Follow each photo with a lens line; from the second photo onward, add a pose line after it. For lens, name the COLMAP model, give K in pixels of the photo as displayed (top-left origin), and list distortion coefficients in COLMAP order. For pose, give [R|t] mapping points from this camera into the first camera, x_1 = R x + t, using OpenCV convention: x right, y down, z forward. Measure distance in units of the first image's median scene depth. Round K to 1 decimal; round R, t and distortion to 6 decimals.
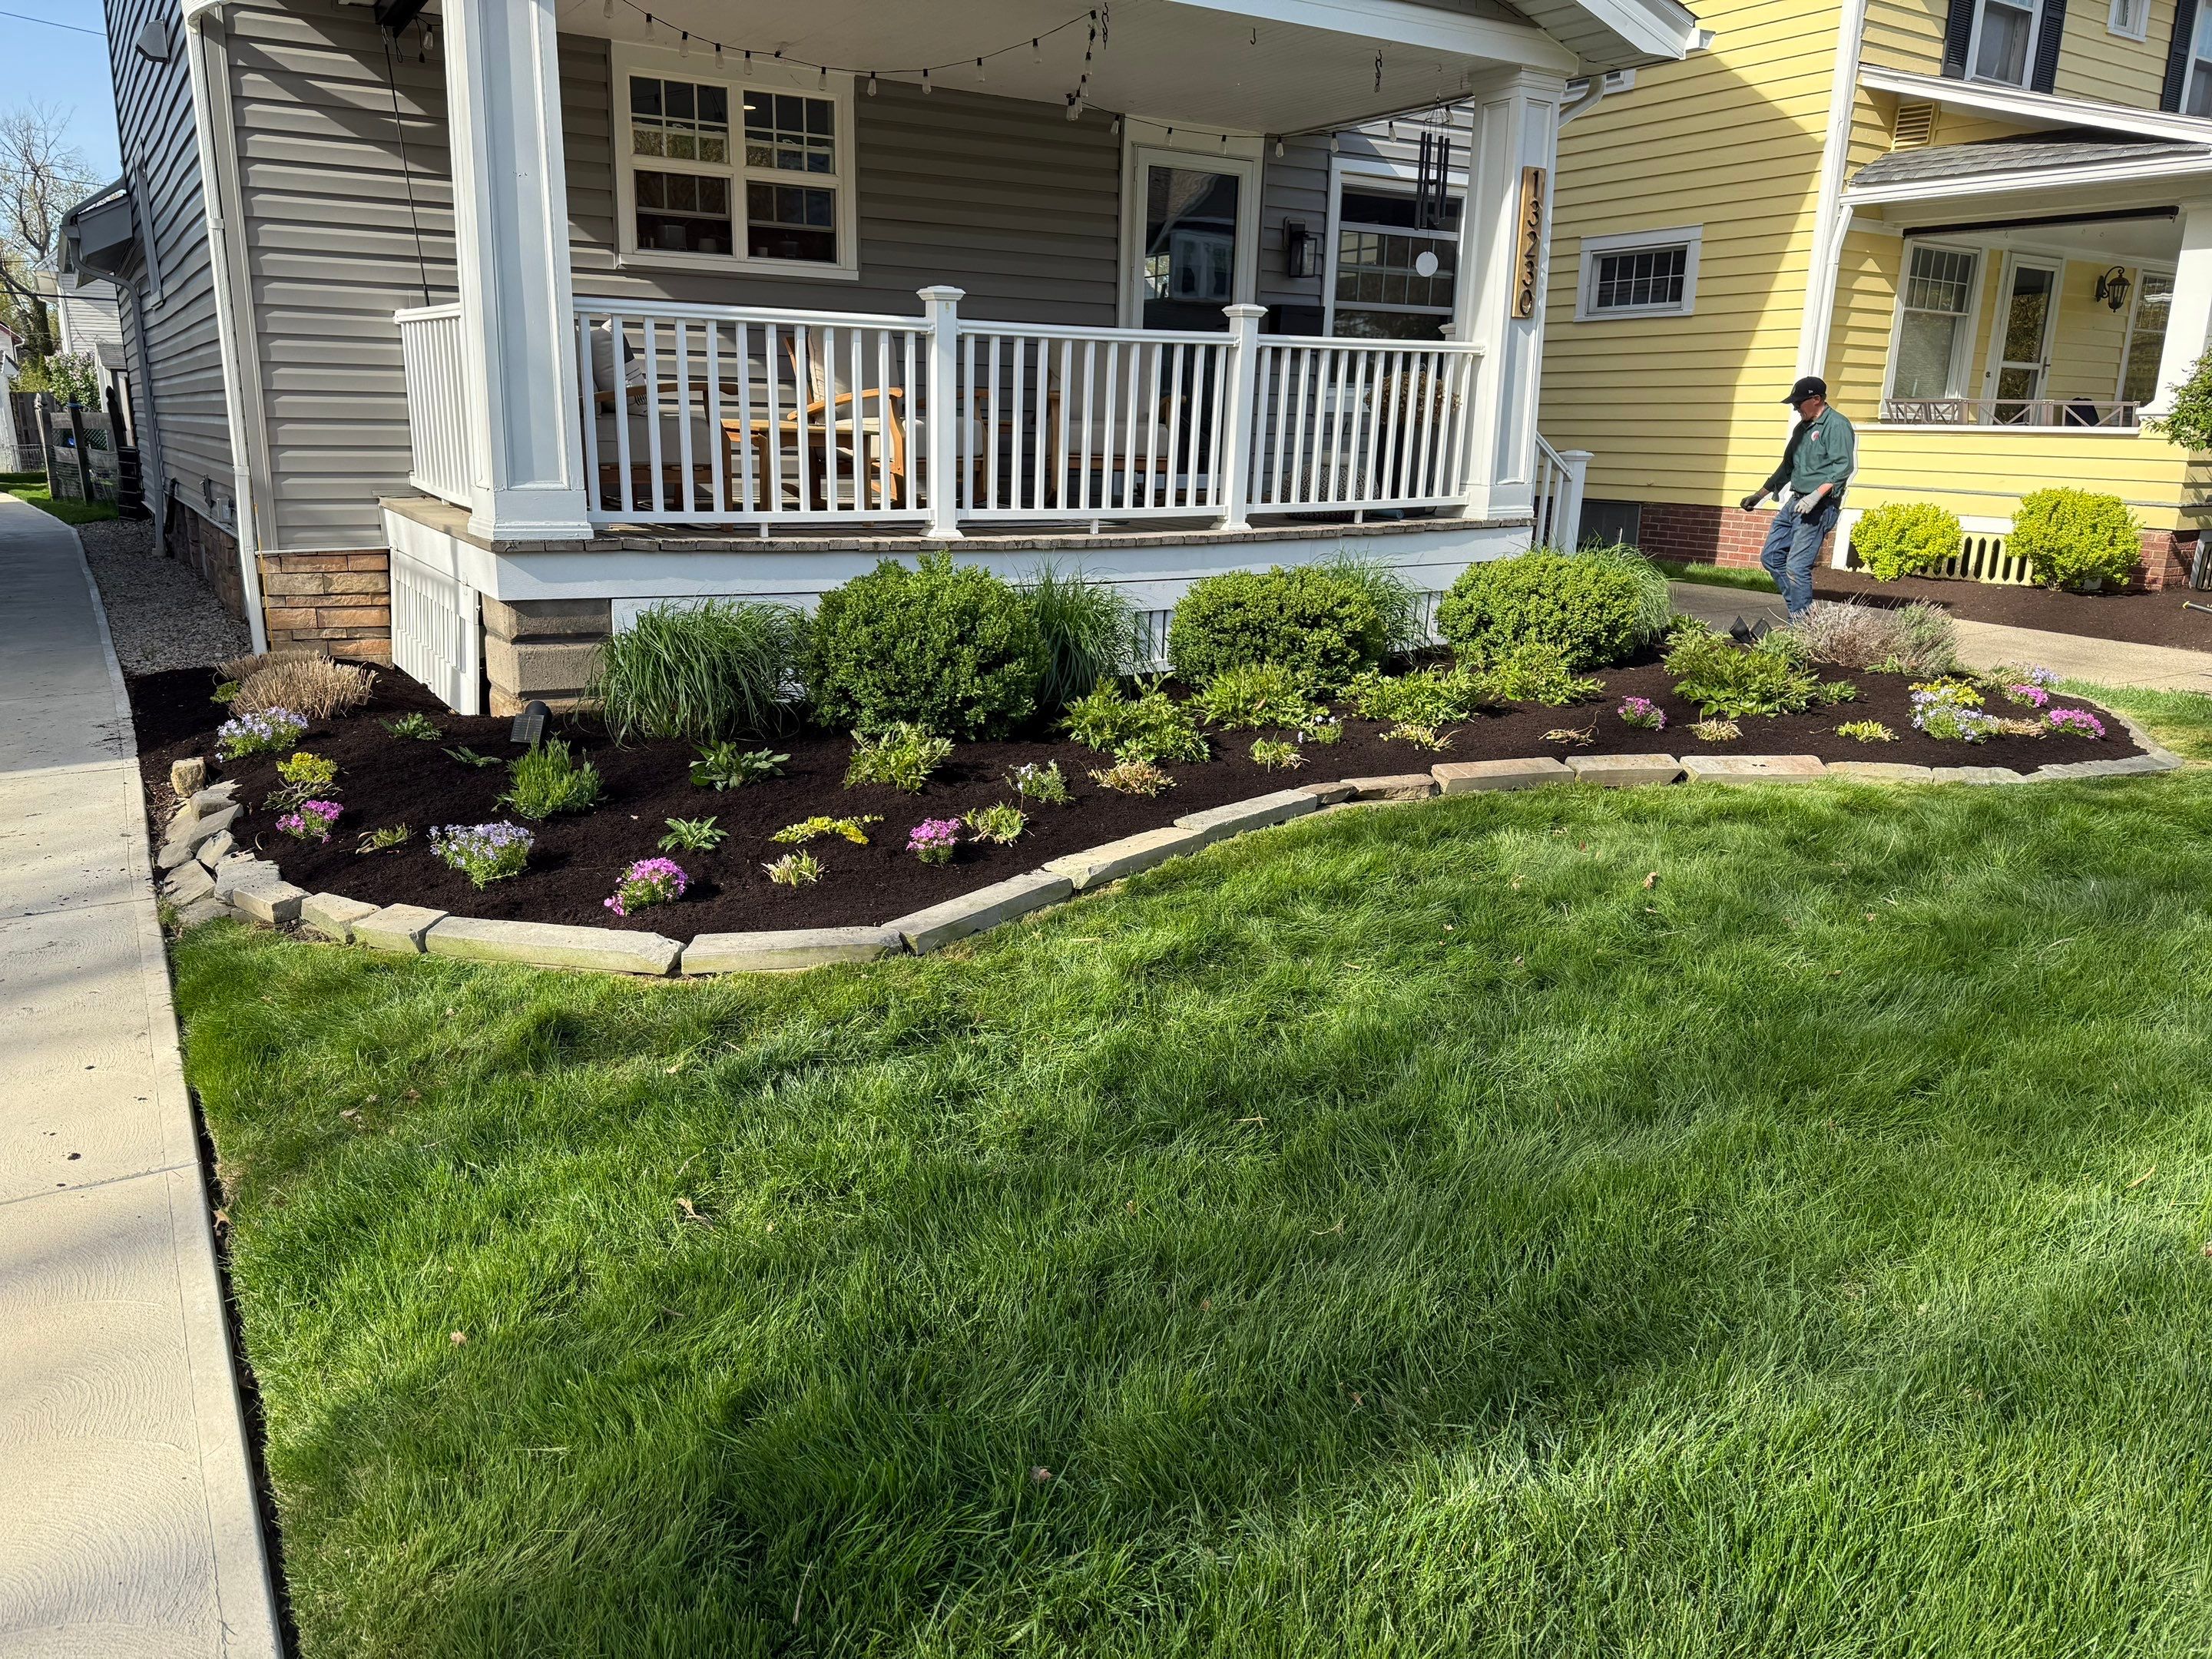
lens RADIAL K [[1535.3, 0, 1106.0], [0, 1535.3, 829.5], [0, 0, 1]] dist [0.000586, -0.042406]
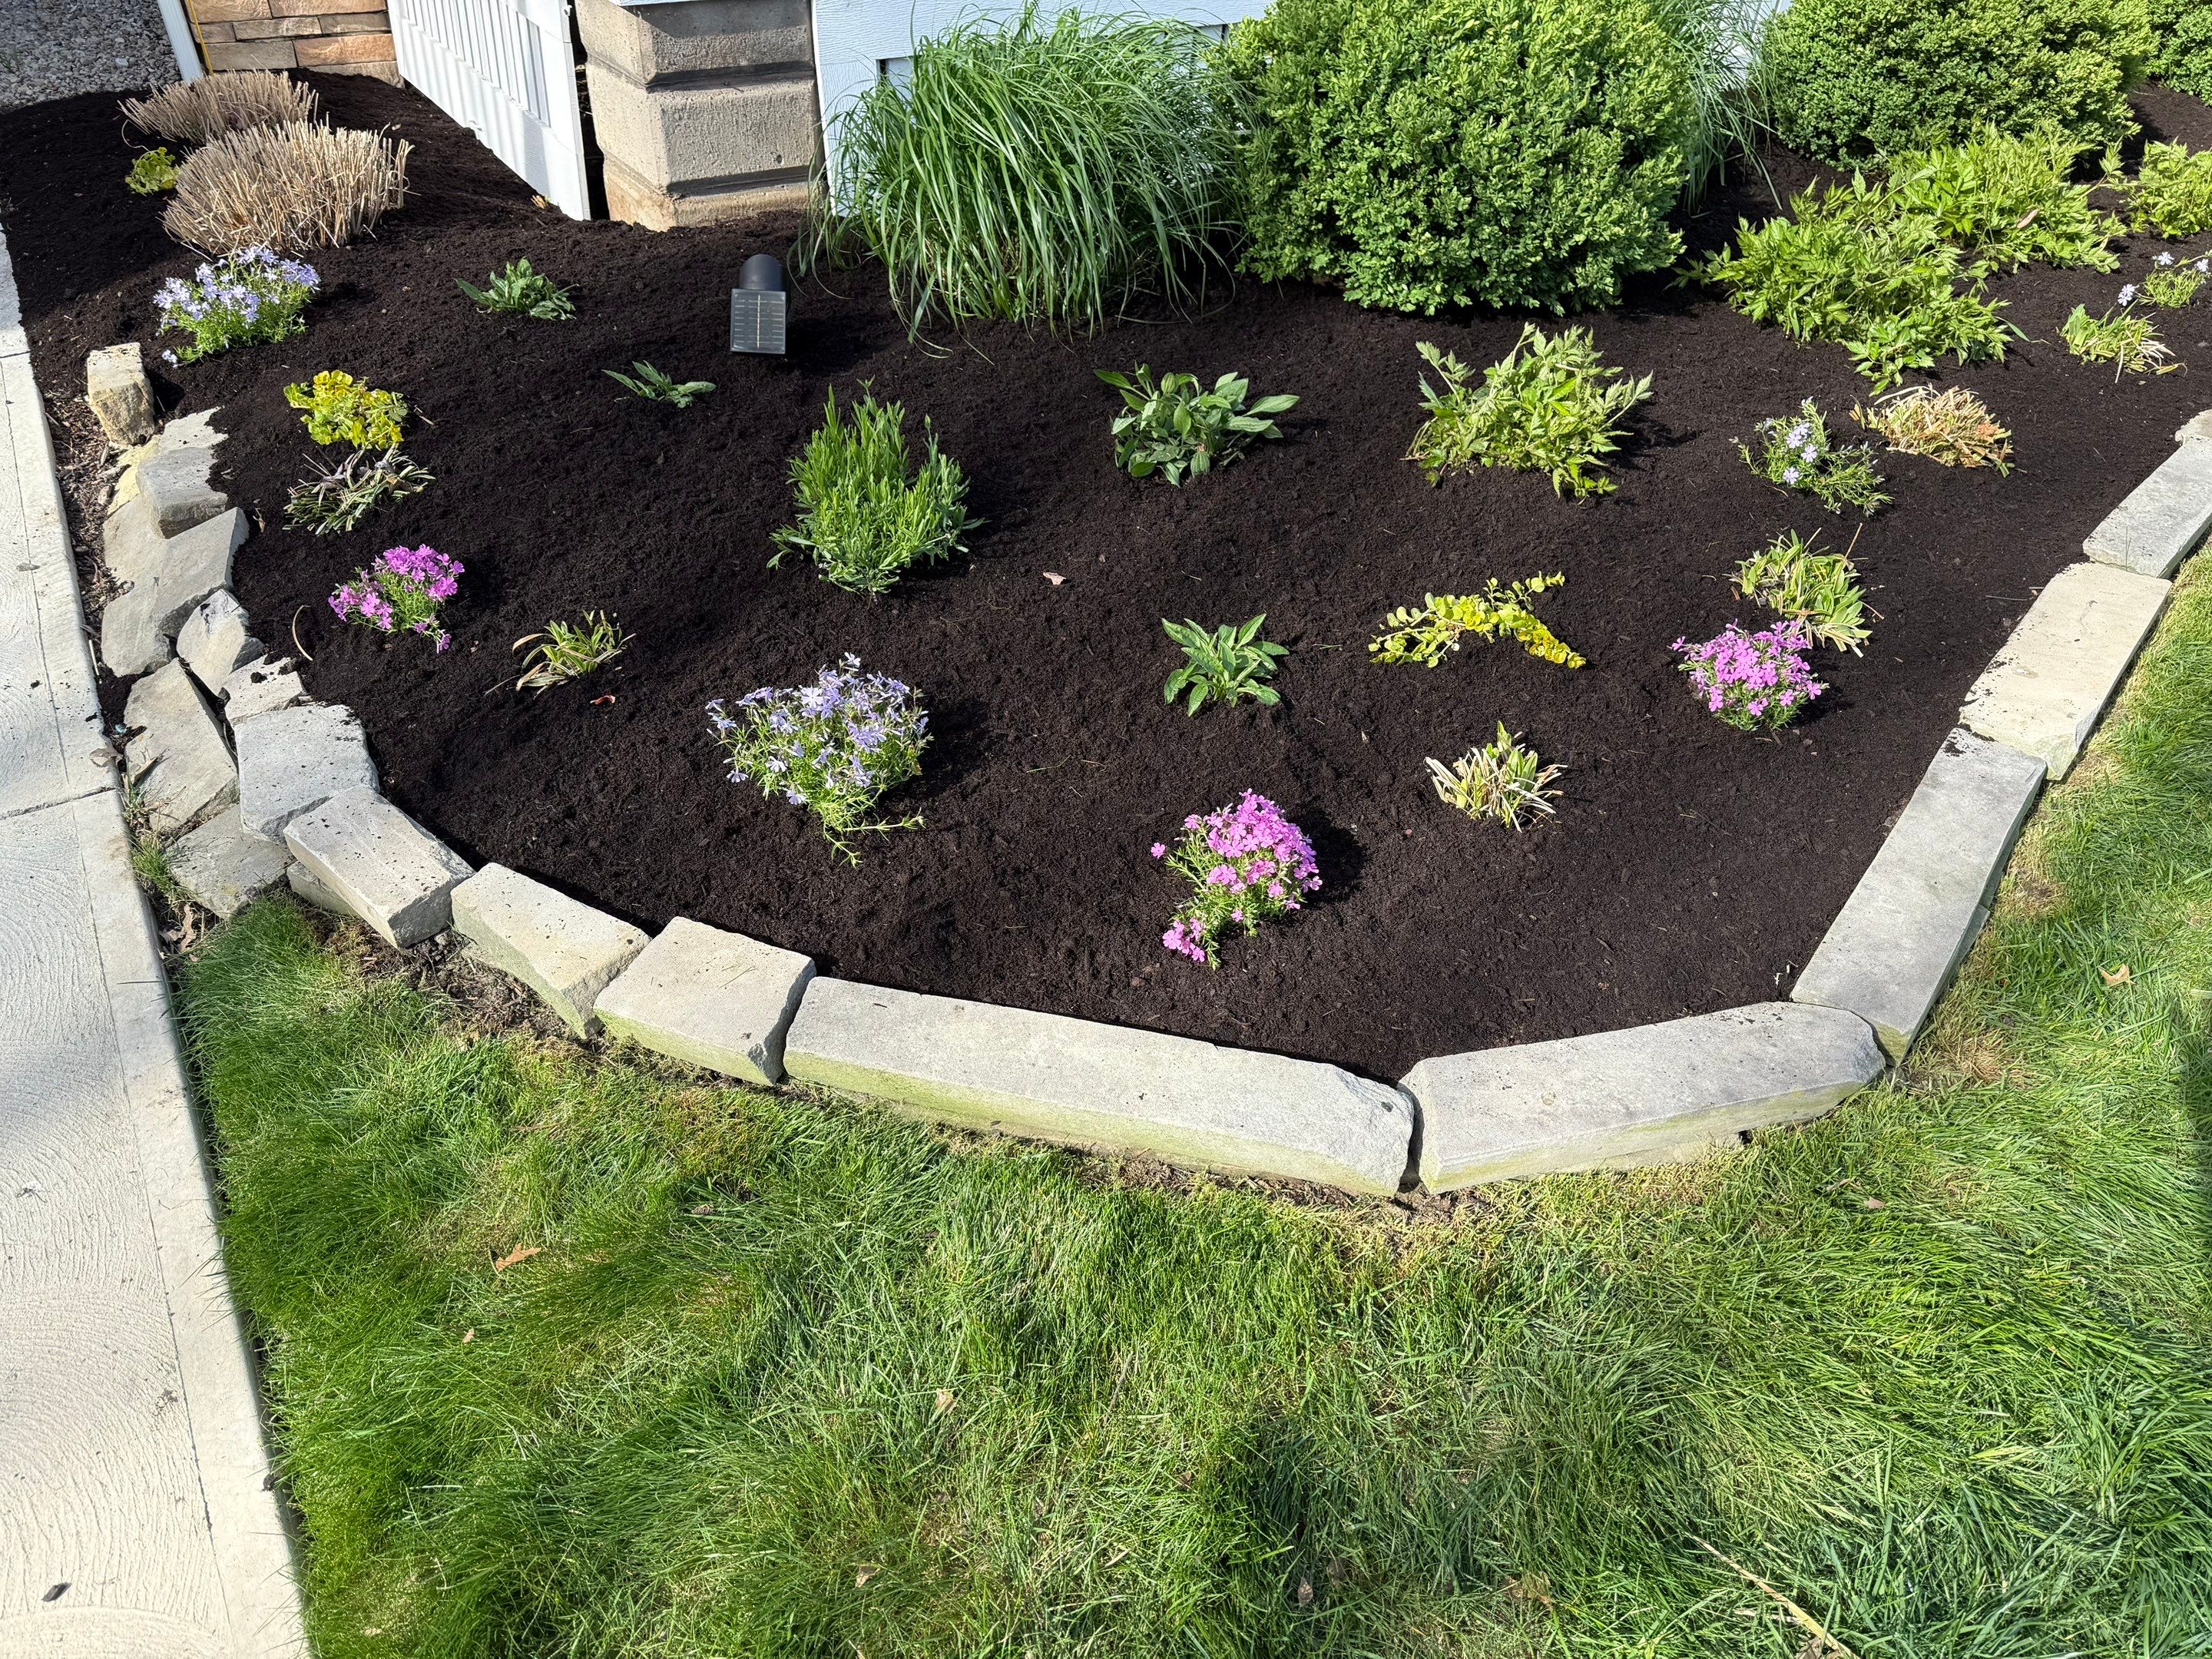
lens RADIAL K [[1554.8, 0, 1108.6], [0, 1554.8, 838.5], [0, 0, 1]] dist [0.063440, -0.089918]
pose [[0.999785, 0.007337, -0.019383, -0.263704], [0.000808, 0.920722, 0.390219, -0.118316], [0.020710, -0.390150, 0.920518, 0.478302]]
